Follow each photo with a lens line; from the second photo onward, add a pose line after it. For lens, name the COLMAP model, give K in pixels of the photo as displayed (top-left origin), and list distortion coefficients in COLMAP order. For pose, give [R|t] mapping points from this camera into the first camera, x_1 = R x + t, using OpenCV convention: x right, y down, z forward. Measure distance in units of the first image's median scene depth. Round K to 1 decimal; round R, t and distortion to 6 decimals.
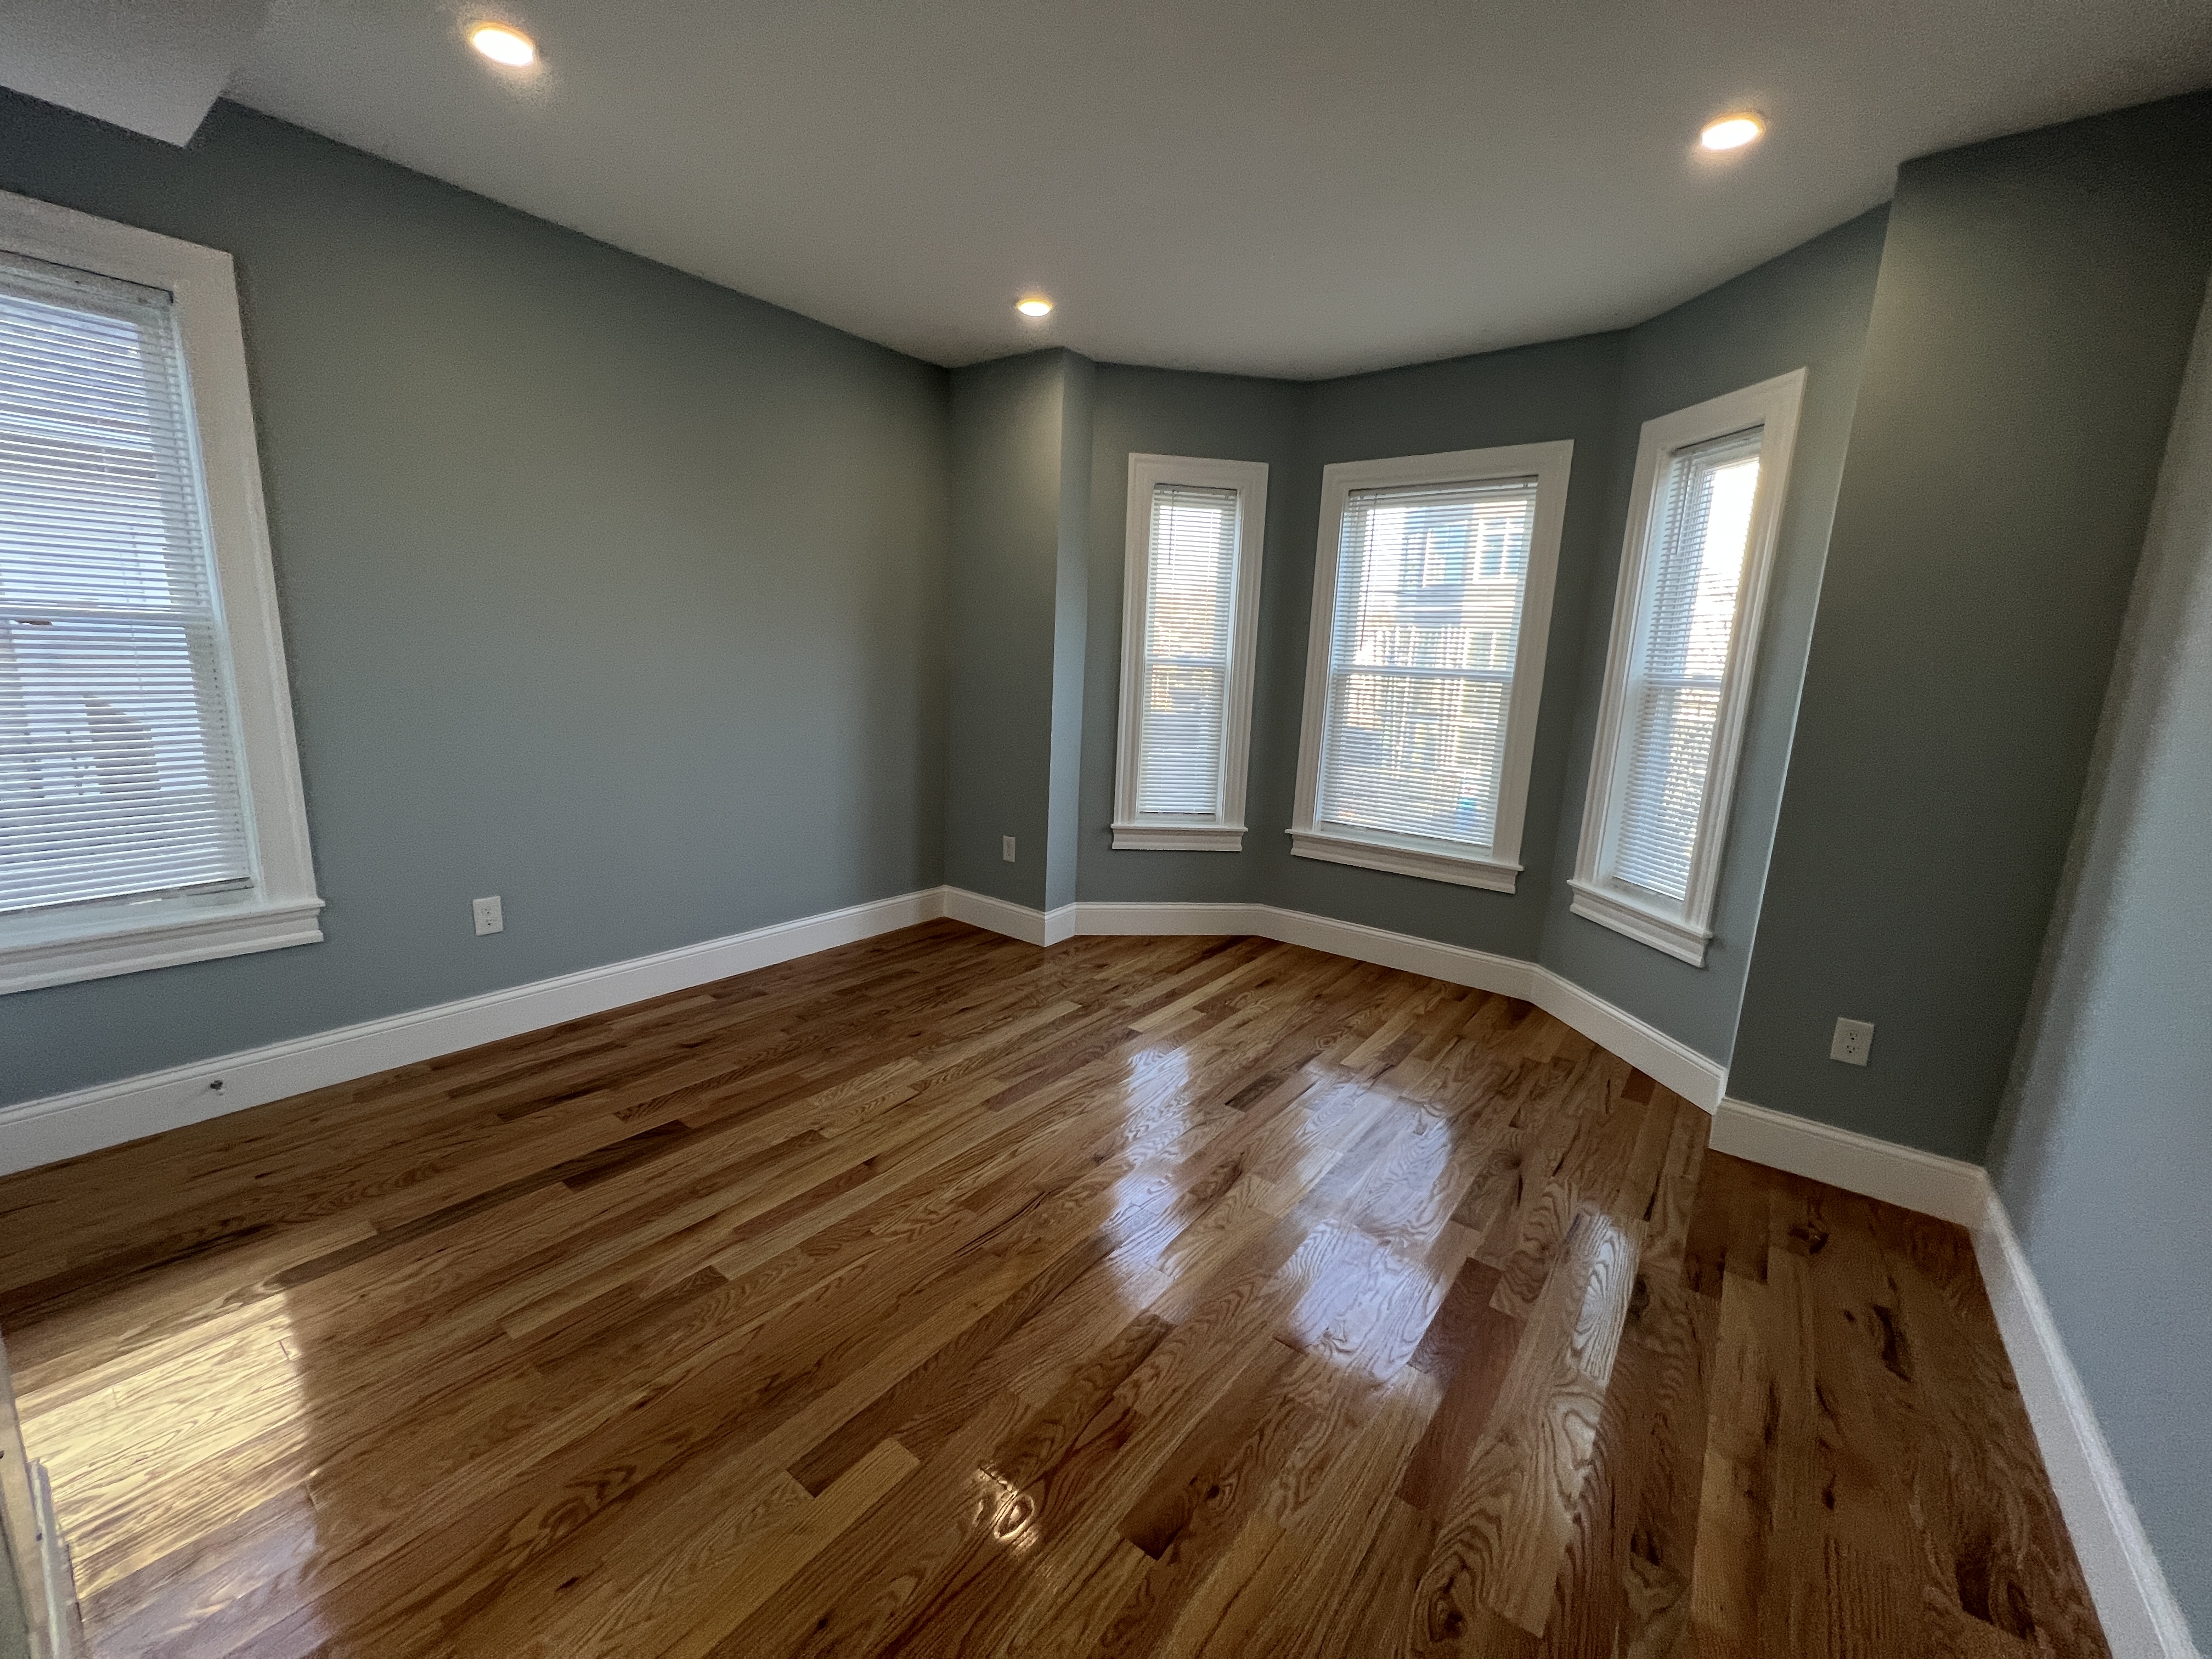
lens RADIAL K [[893.2, 0, 1123.2], [0, 893.2, 816.8], [0, 0, 1]] dist [-0.003363, 0.001760]
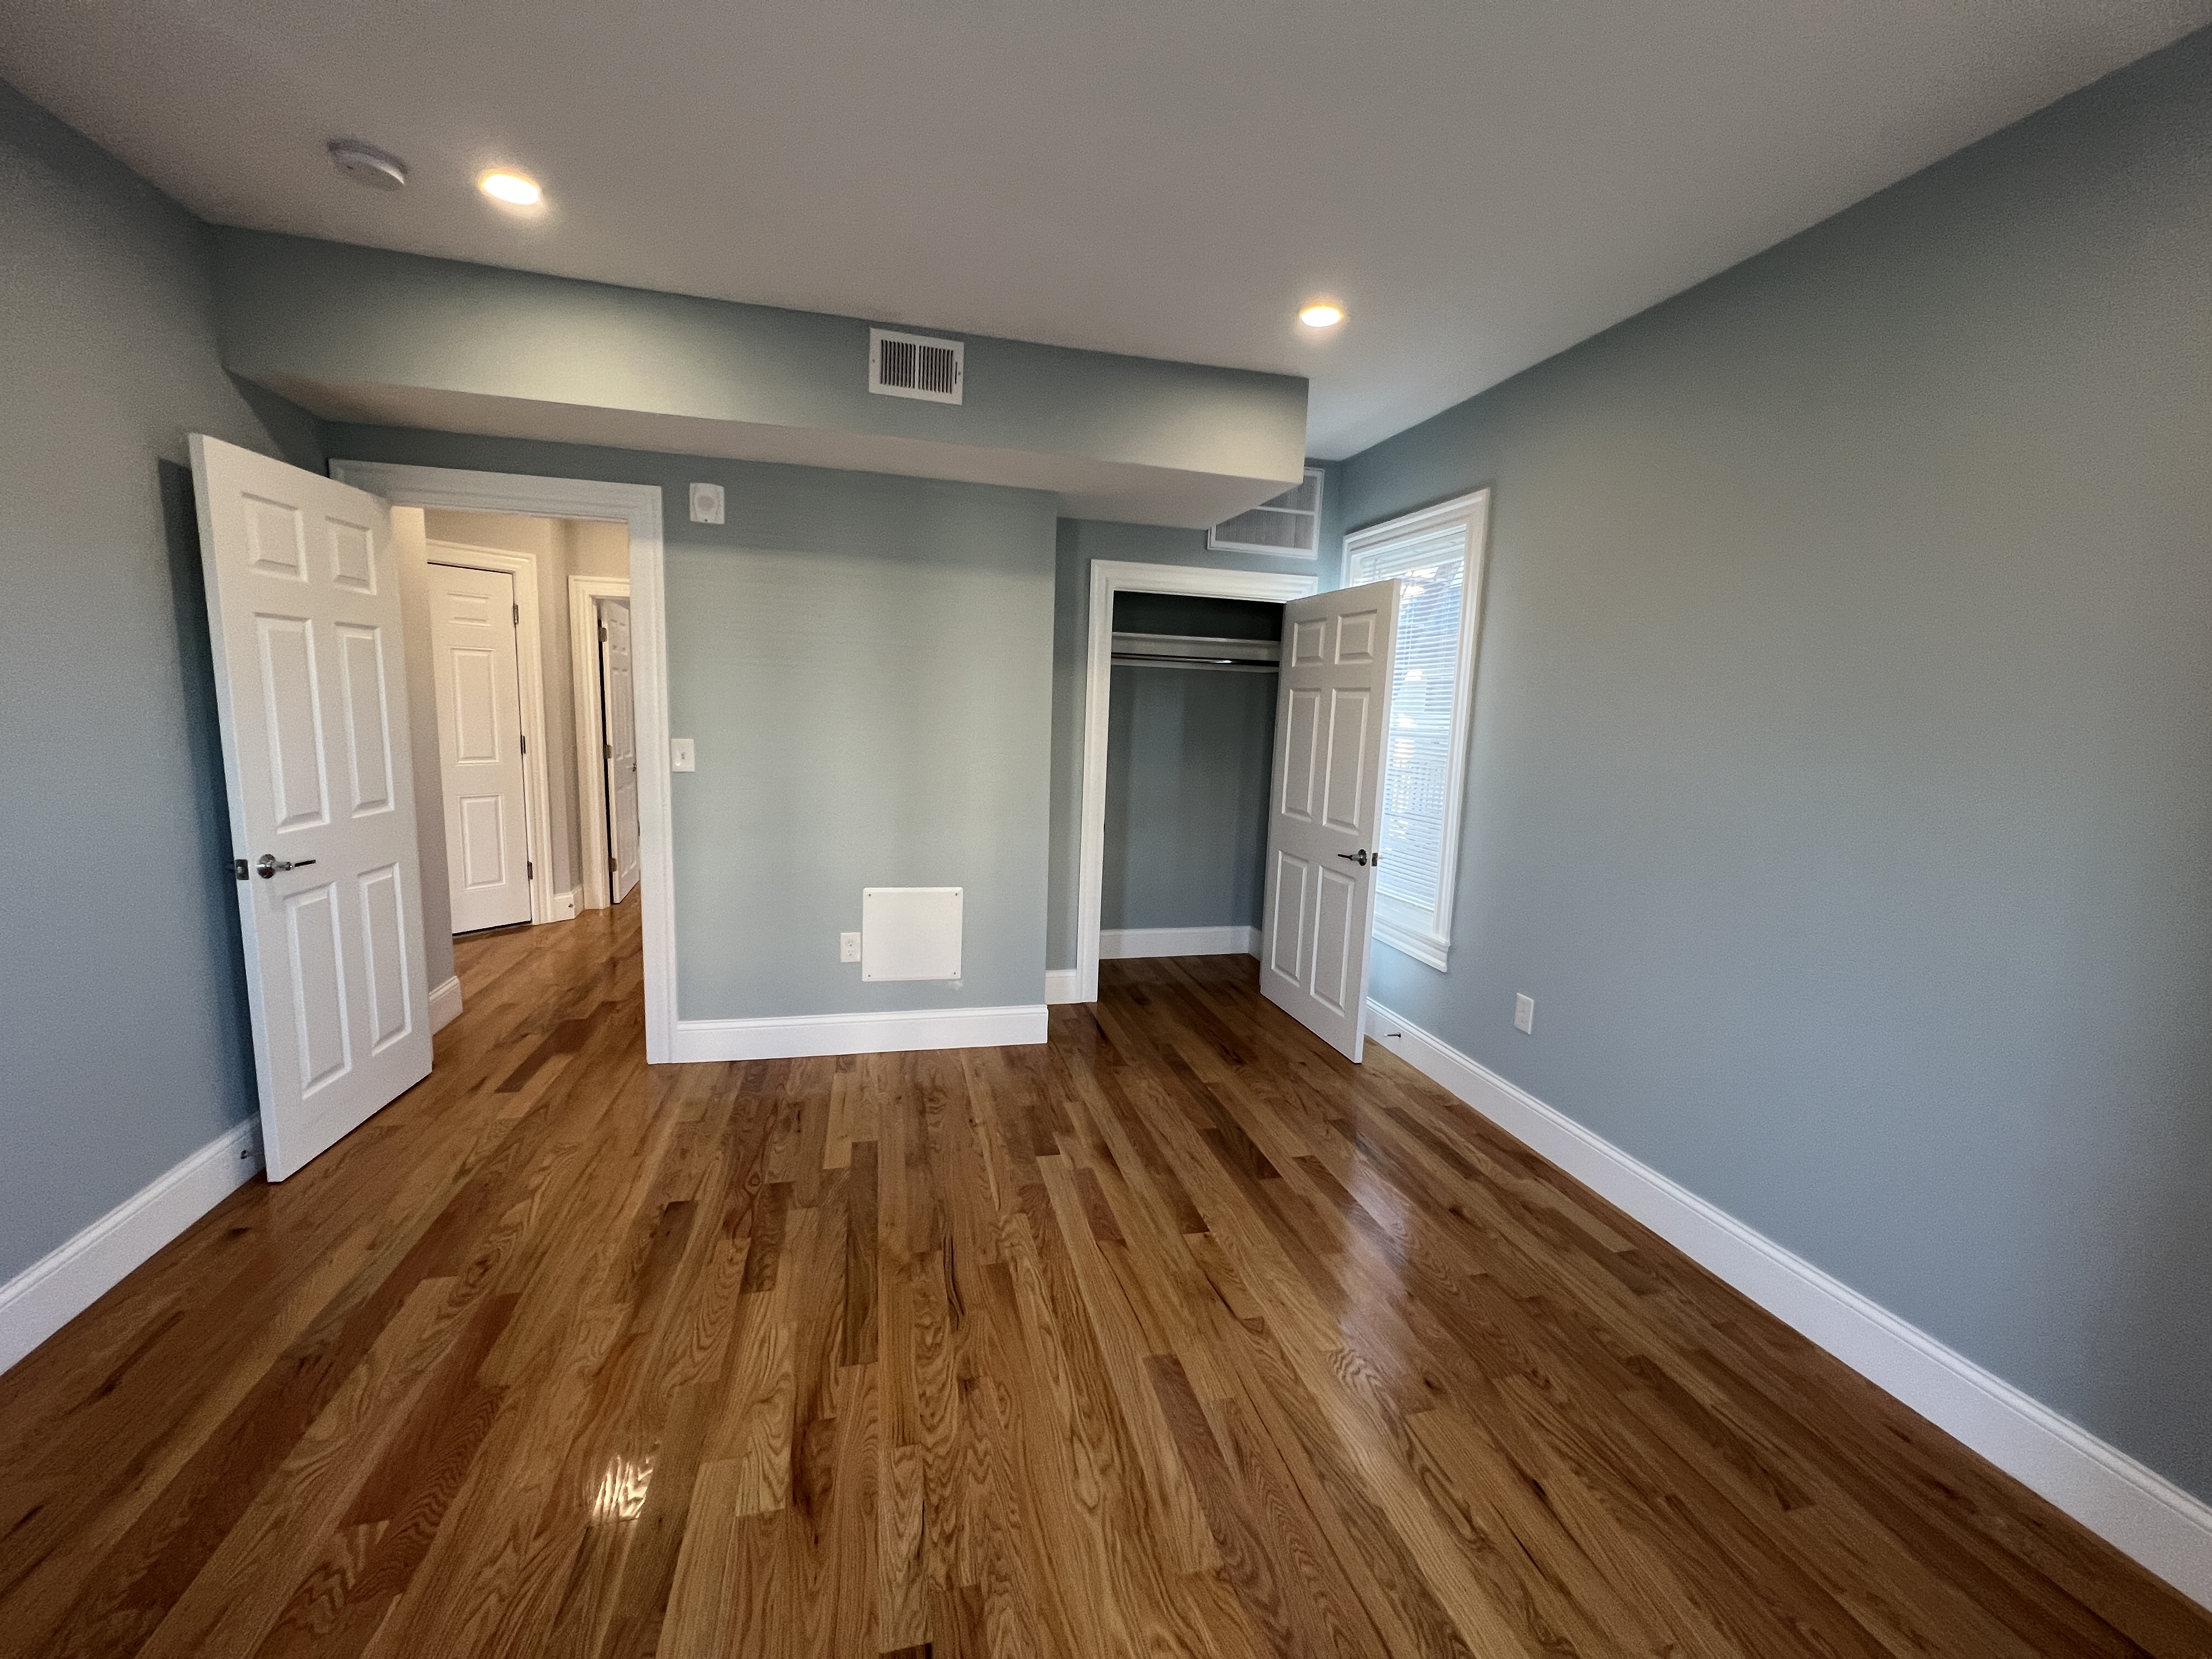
lens RADIAL K [[893.2, 0, 1102.1], [0, 893.2, 821.6], [0, 0, 1]] dist [-0.003363, 0.001760]
pose [[-0.641033, 0.033271, -0.766791, 0.482149], [-0.195614, 0.958985, 0.205142, -0.268393], [0.742167, 0.281498, -0.608233, 1.447589]]
